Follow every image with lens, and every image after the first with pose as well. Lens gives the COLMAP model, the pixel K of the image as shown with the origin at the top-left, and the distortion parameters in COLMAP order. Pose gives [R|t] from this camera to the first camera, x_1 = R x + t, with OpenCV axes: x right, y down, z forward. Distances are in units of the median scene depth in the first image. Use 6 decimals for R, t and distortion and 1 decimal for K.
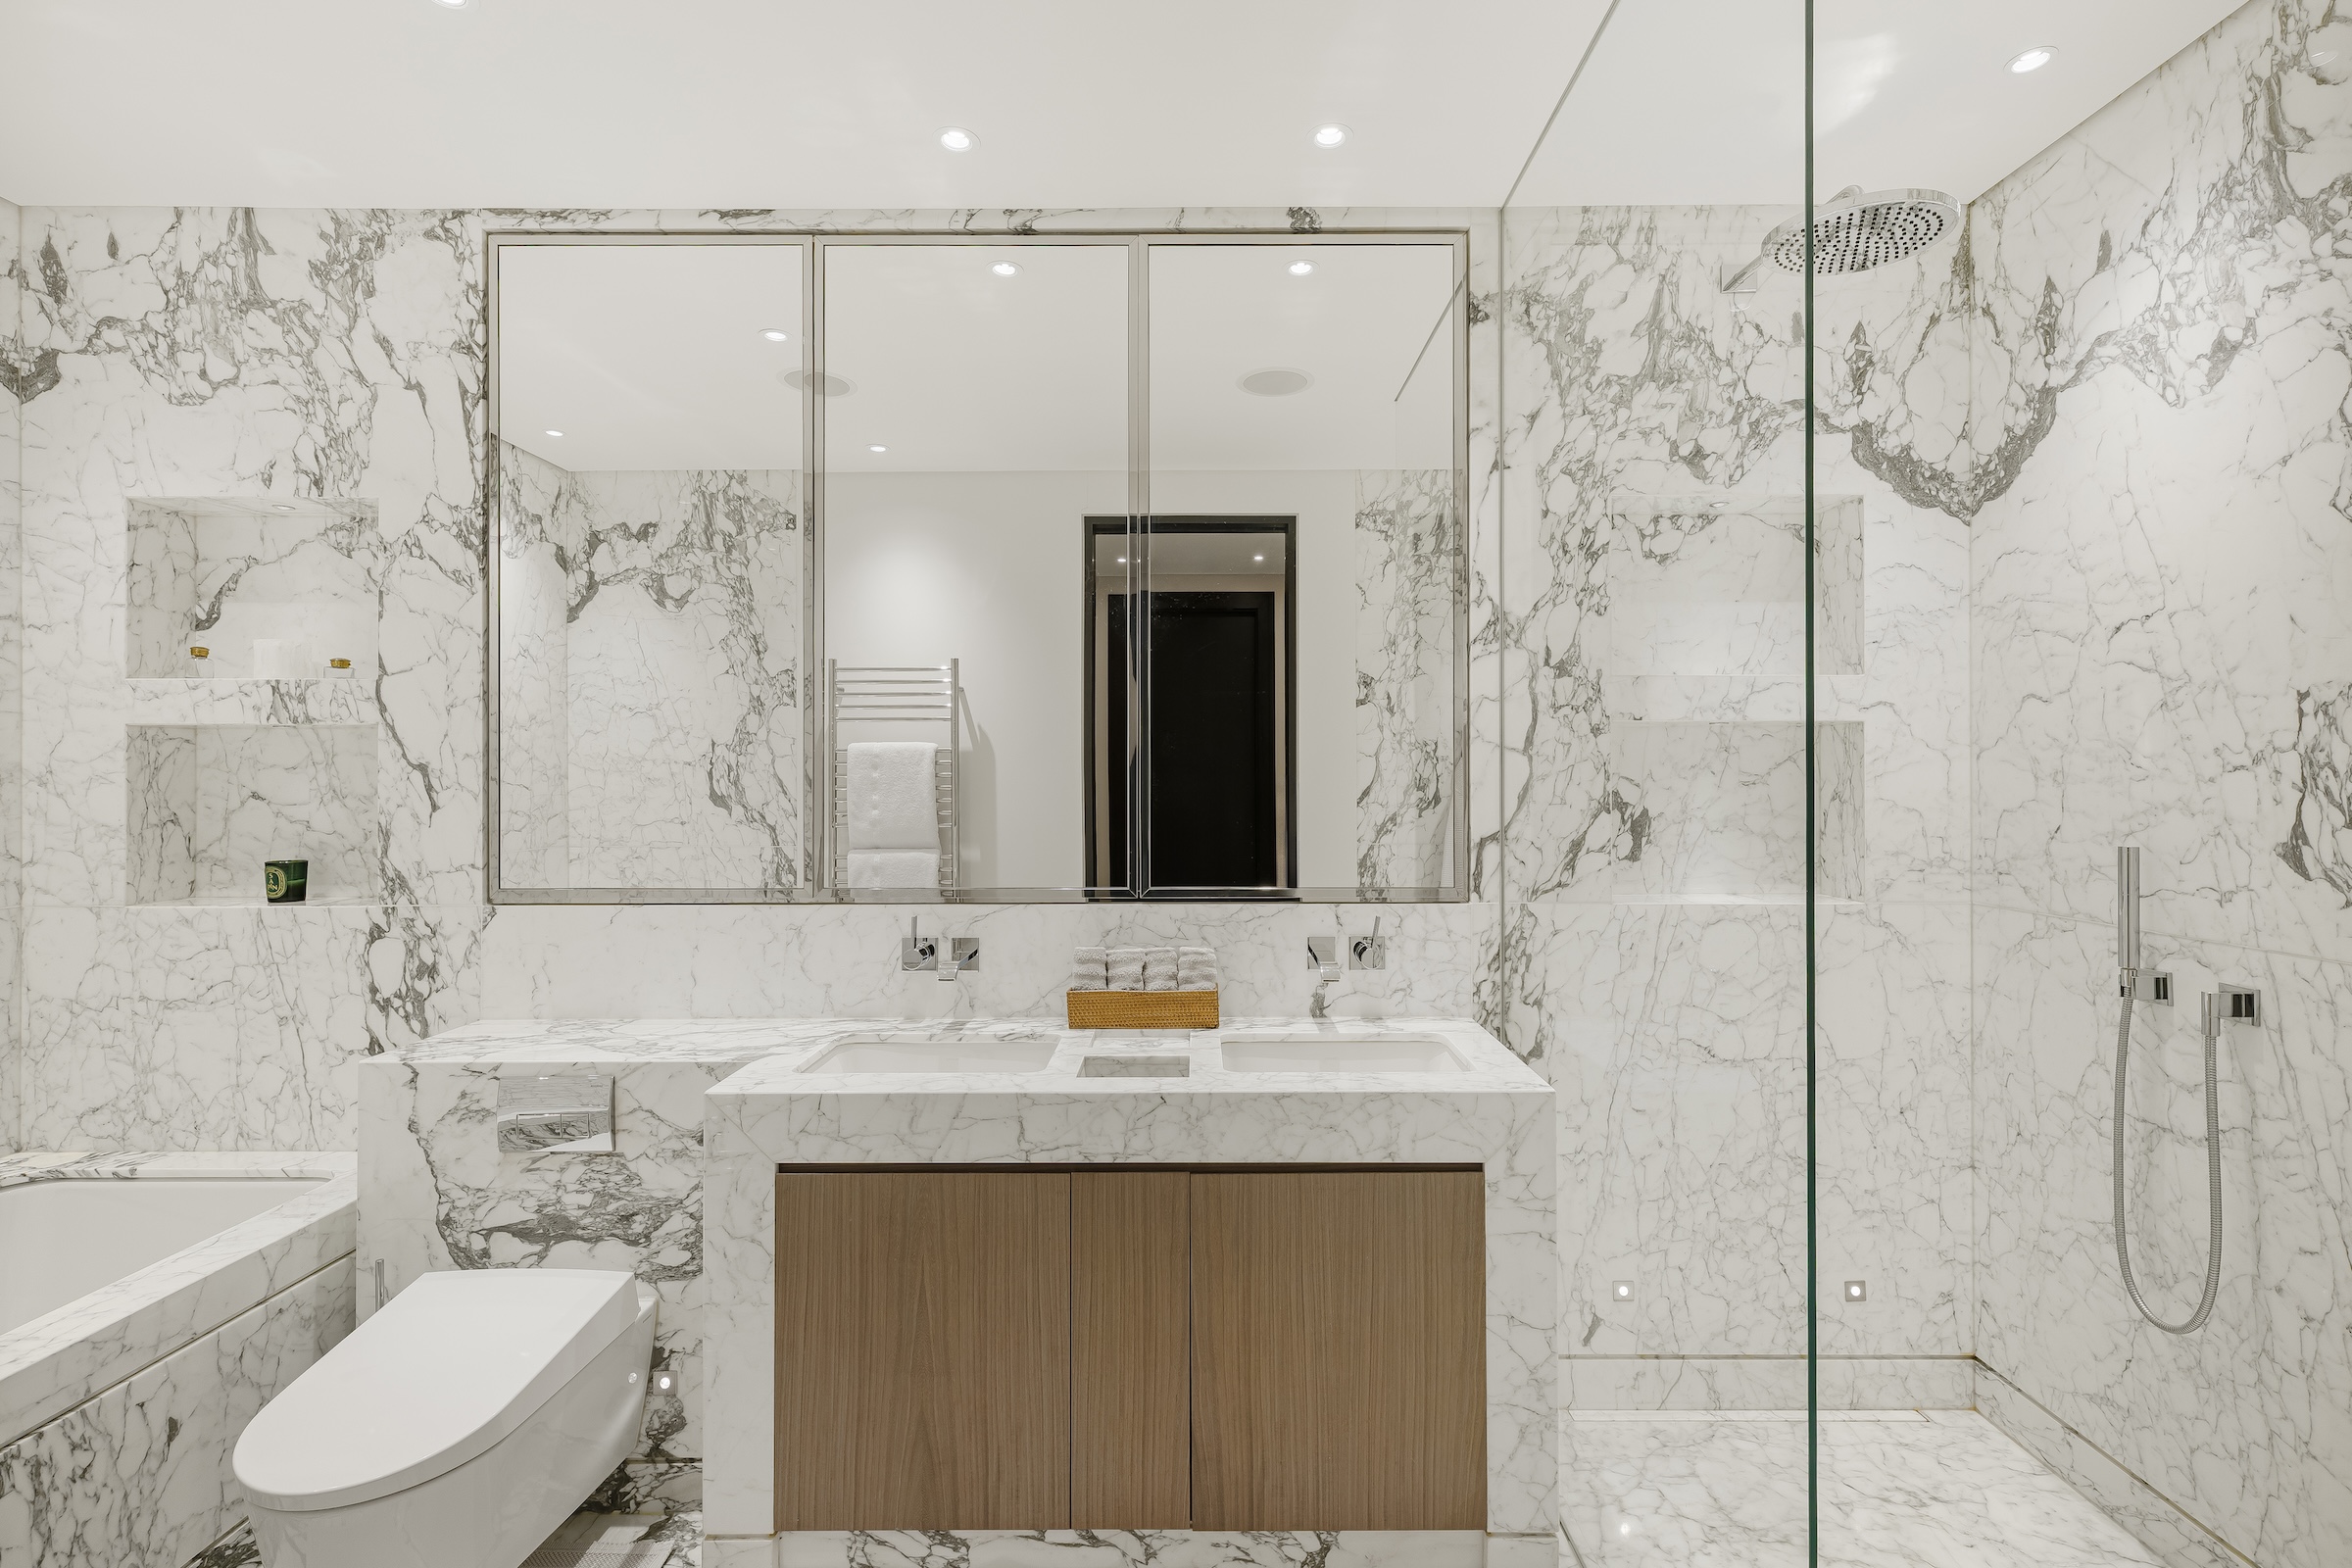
lens RADIAL K [[1068.6, 0, 1164.8], [0, 1068.6, 779.7], [0, 0, 1]] dist [0.003771, 0.000933]
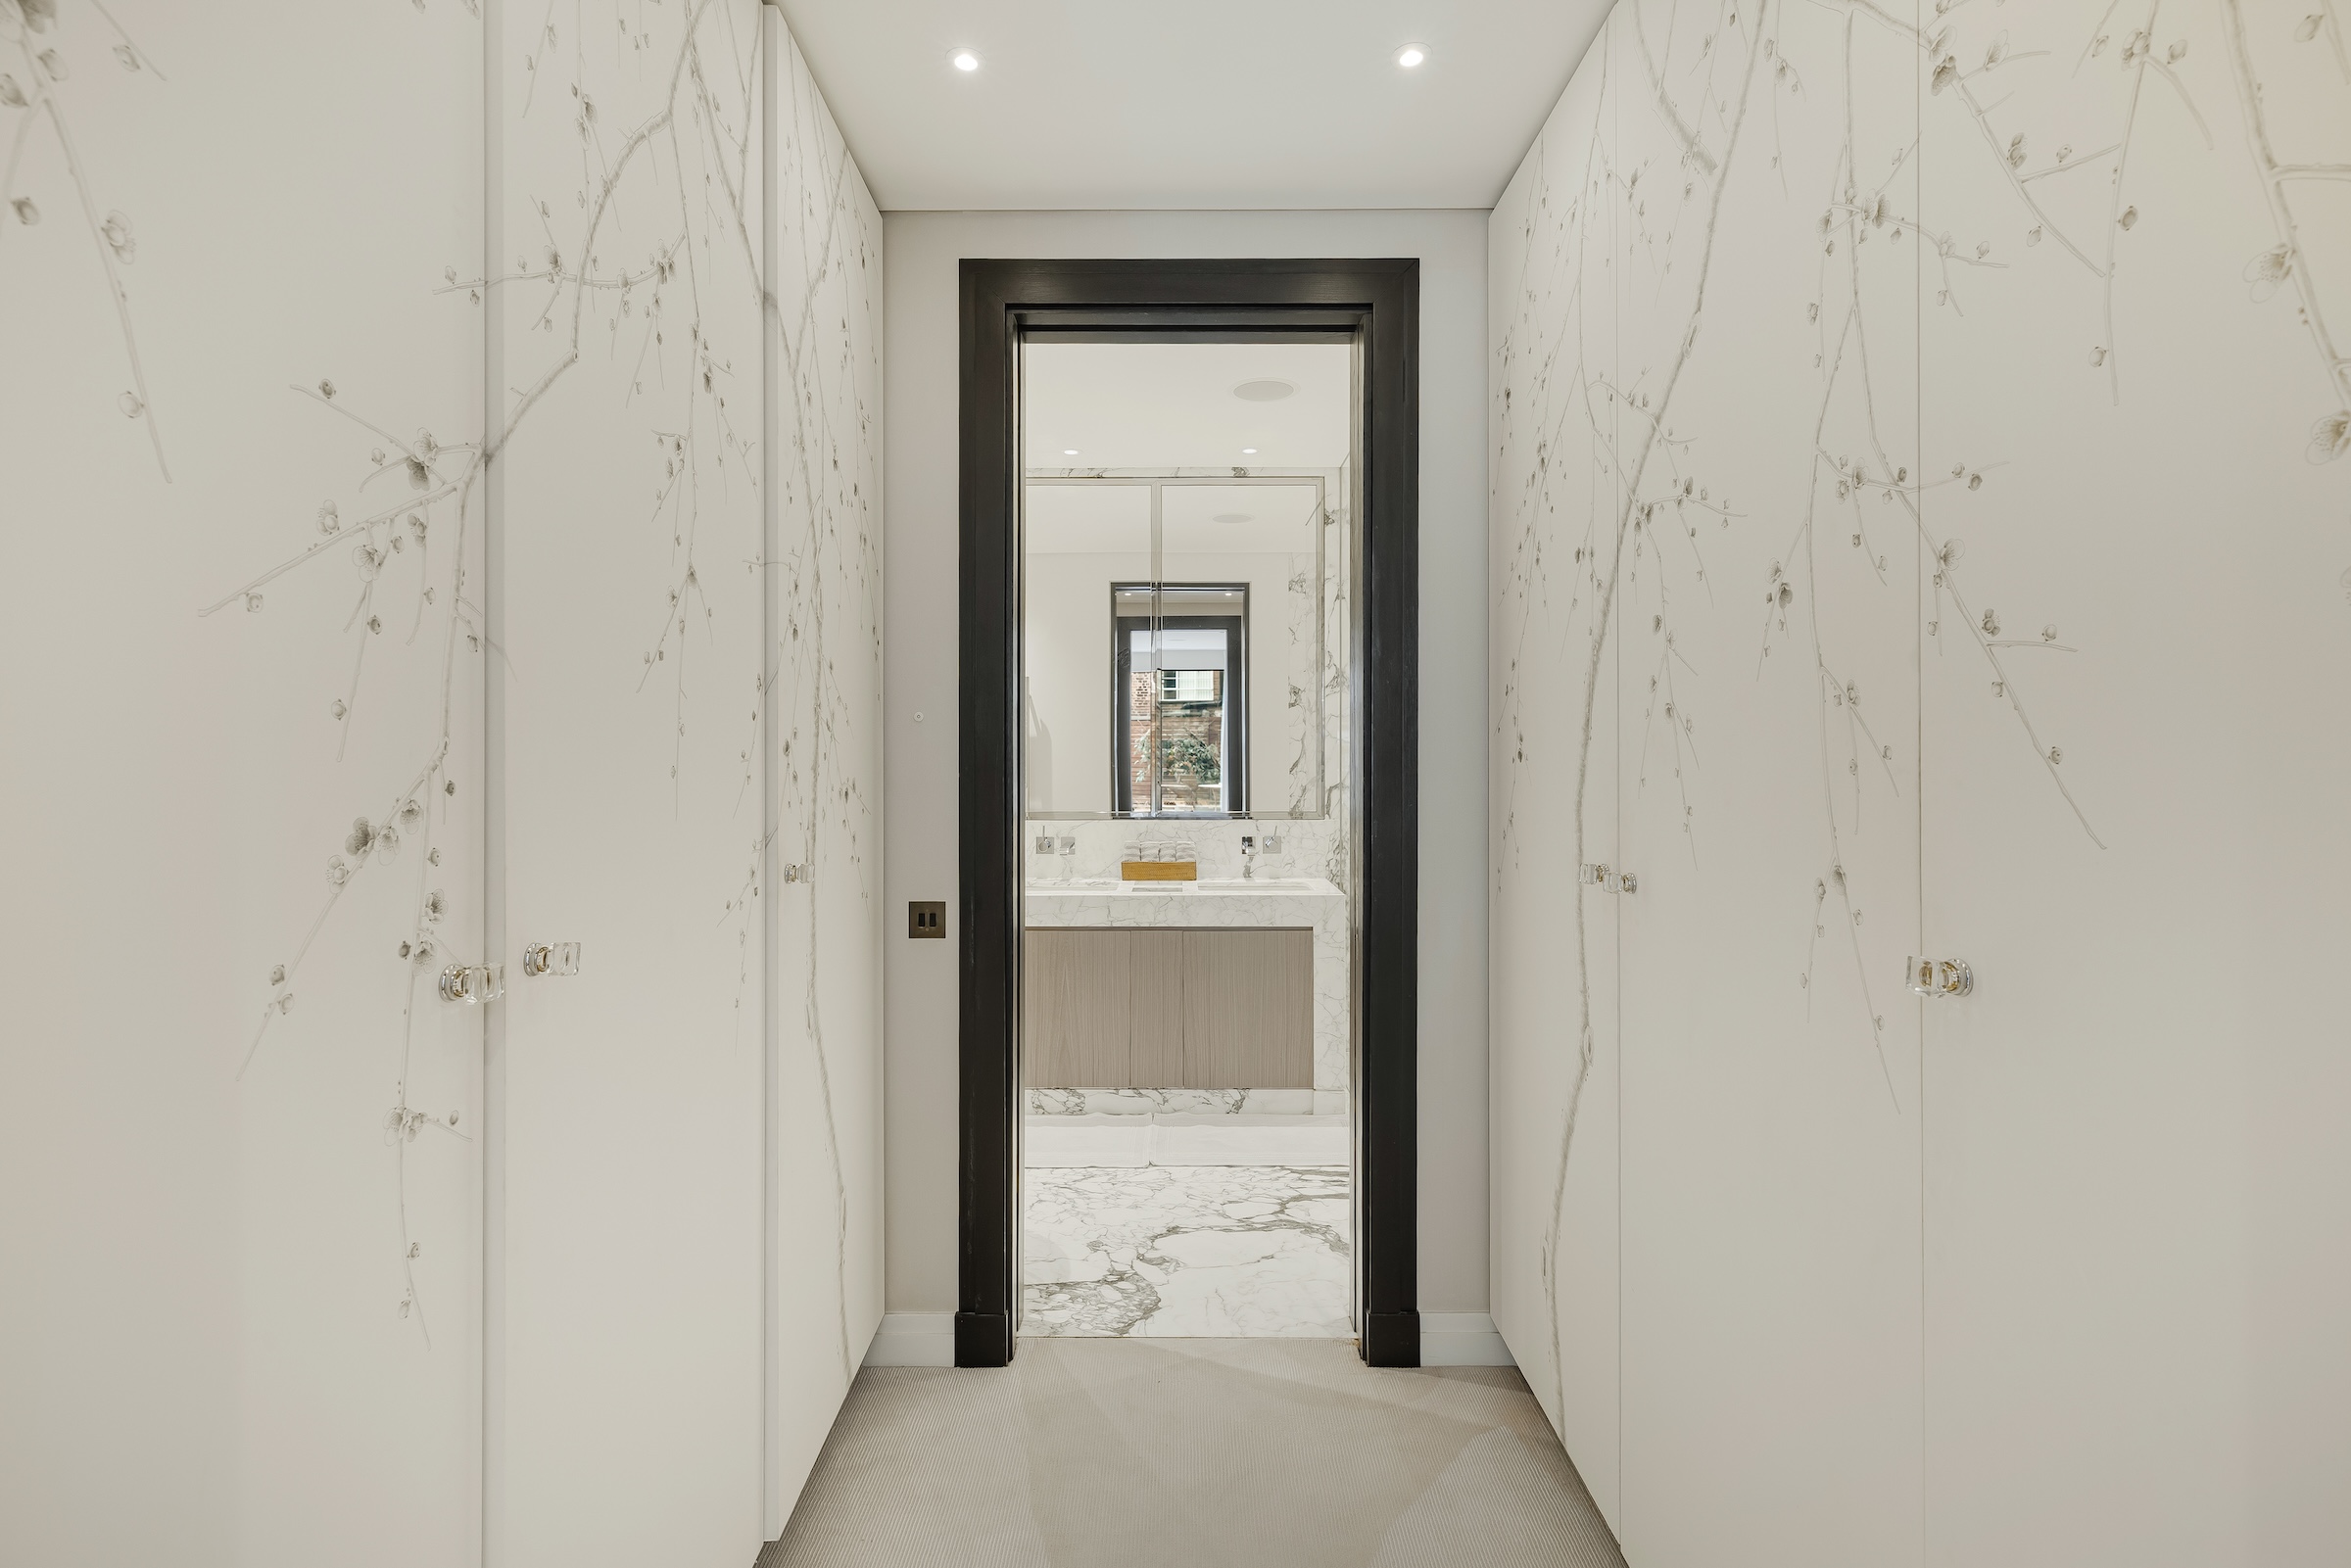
lens RADIAL K [[1068.0, 0, 1164.3], [0, 1068.0, 779.7], [0, 0, 1]] dist [0.003771, 0.000933]
pose [[0.999900, 0.000055, 0.014136, -0.037999], [-0.000395, 0.999711, 0.024030, -0.005428], [-0.014130, -0.024033, 0.999611, -0.989355]]
